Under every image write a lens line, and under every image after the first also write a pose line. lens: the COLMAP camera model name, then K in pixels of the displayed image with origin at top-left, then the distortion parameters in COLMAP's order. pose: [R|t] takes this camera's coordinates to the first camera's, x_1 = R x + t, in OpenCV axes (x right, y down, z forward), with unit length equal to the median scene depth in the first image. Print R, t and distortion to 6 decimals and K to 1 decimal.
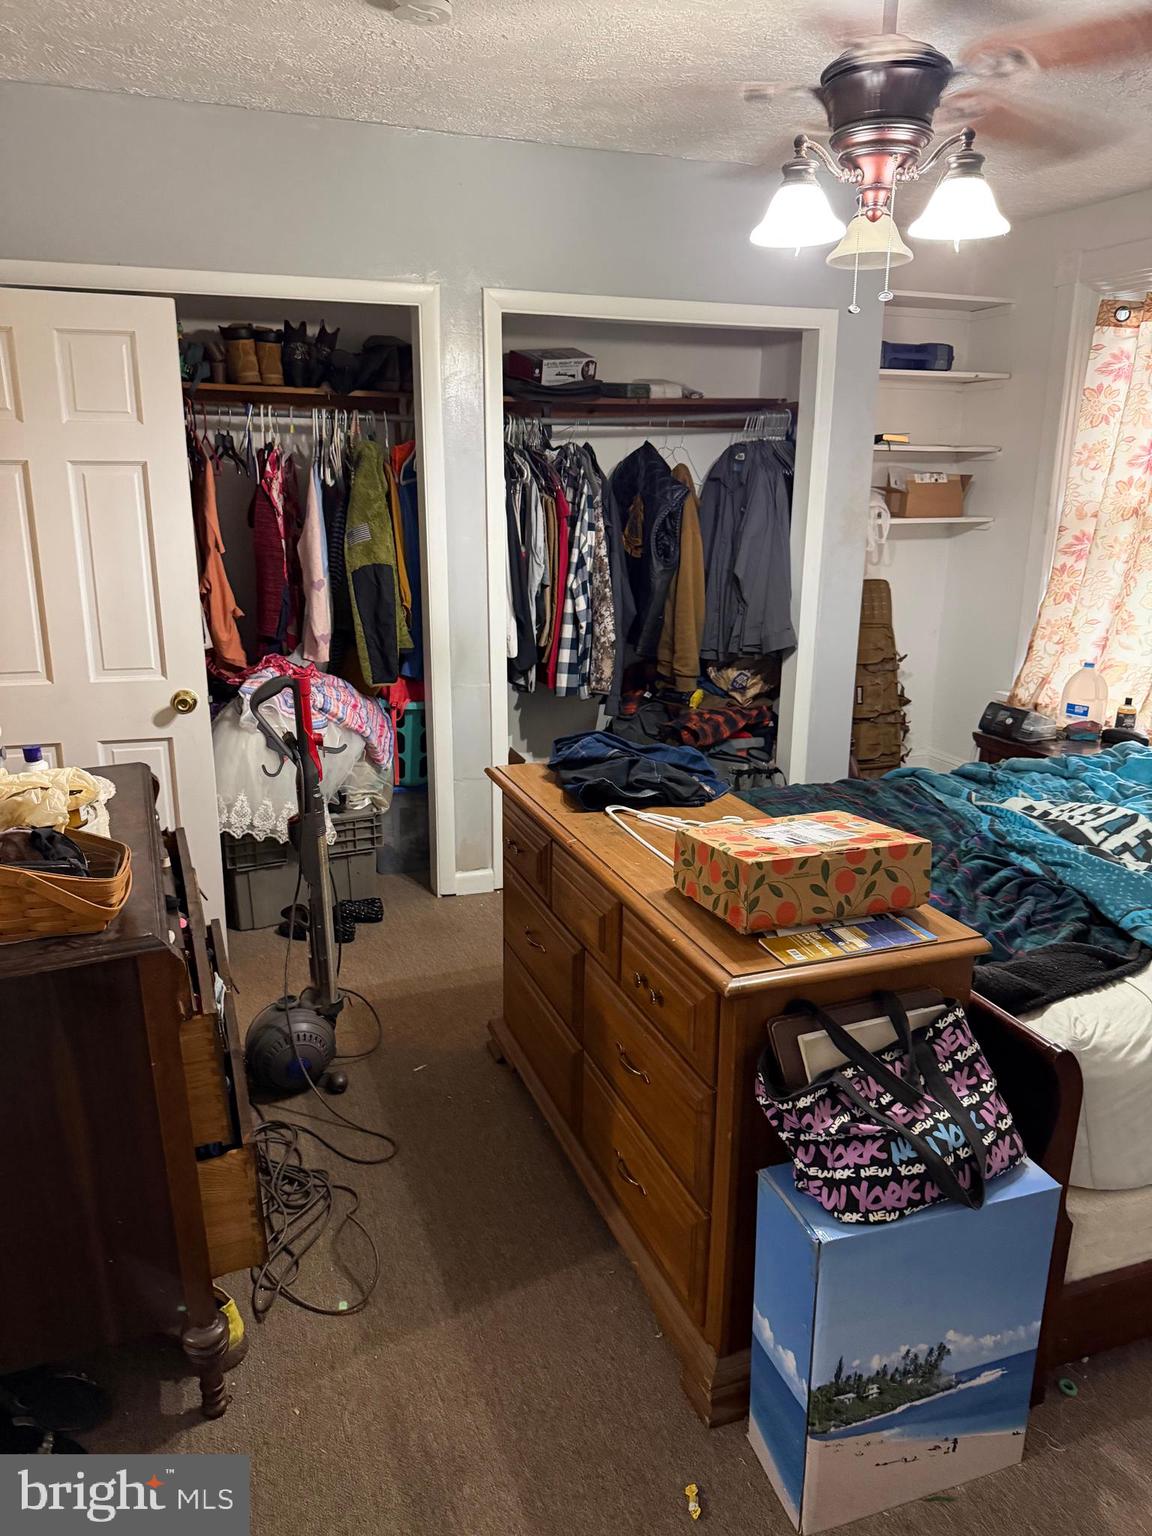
lens RADIAL K [[1090.2, 0, 571.3], [0, 1090.2, 757.9], [0, 0, 1]] dist [0.001413, -0.047791]
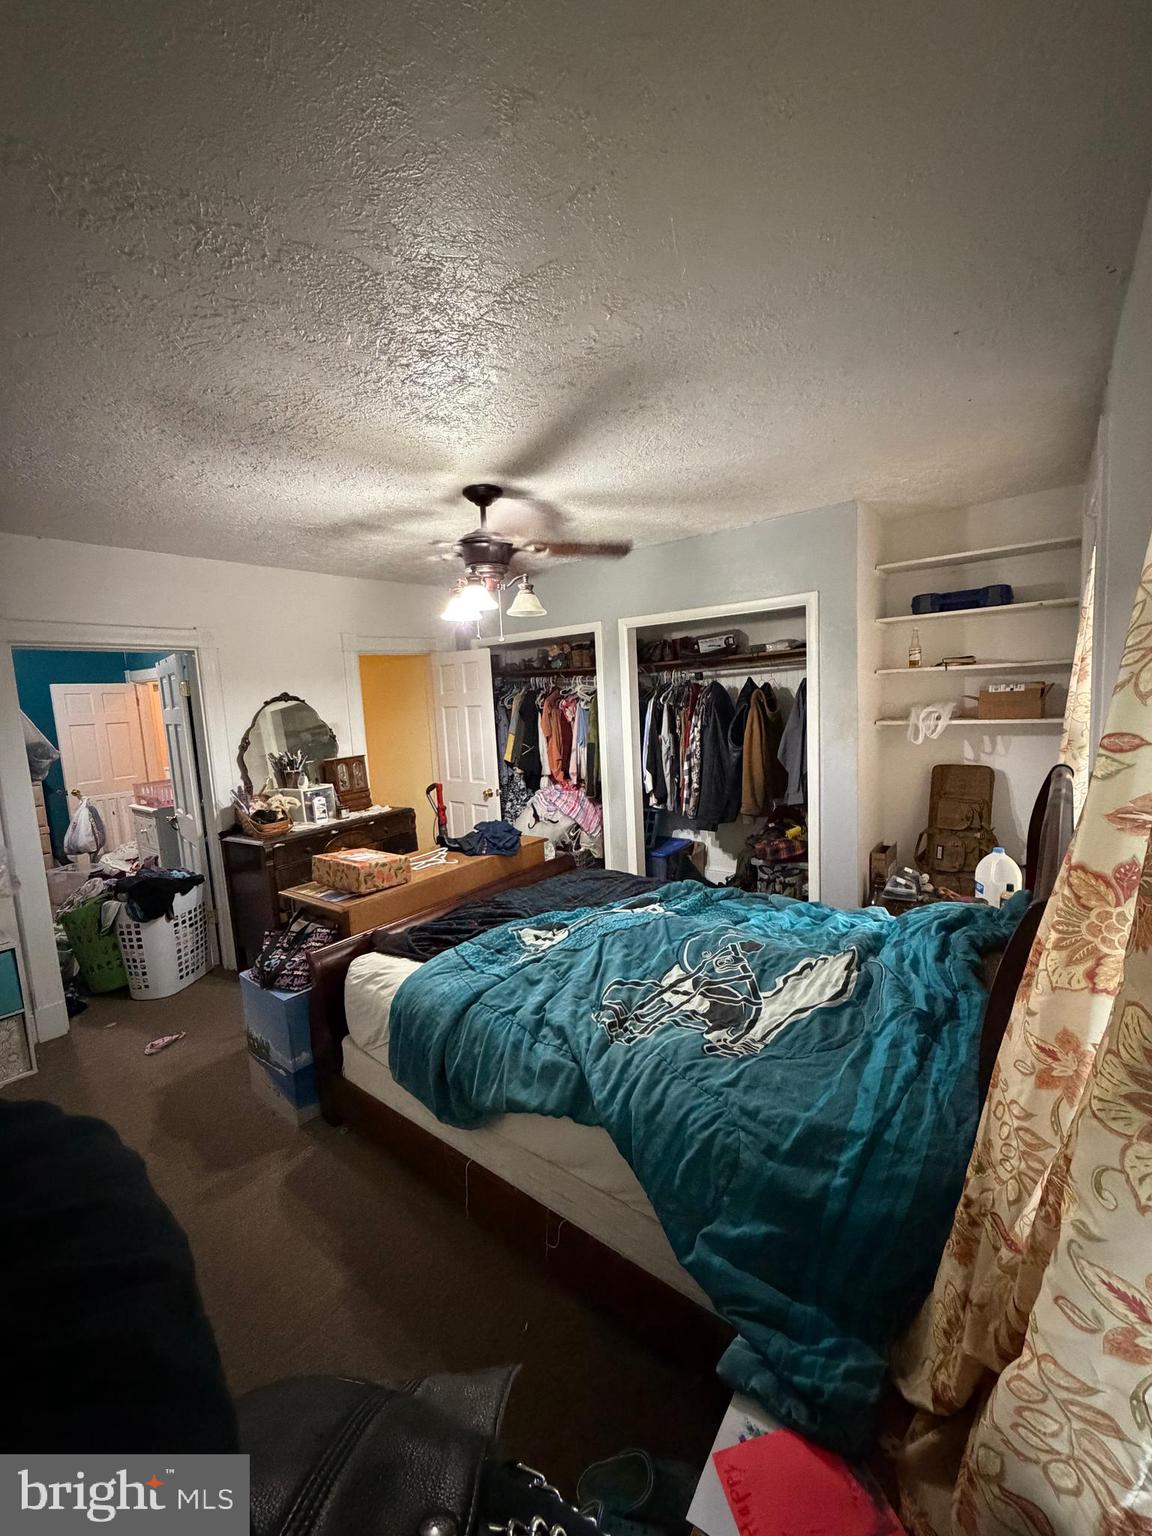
lens RADIAL K [[609.1, 0, 576.0], [0, 609.1, 768.0], [0, 0, 1]] dist [0.000698, 0.000029]
pose [[0.548323, 0.070028, -0.833329, 1.270223], [-0.160277, 0.986815, -0.022535, -0.142319], [0.820764, 0.145920, 0.552317, 0.442748]]
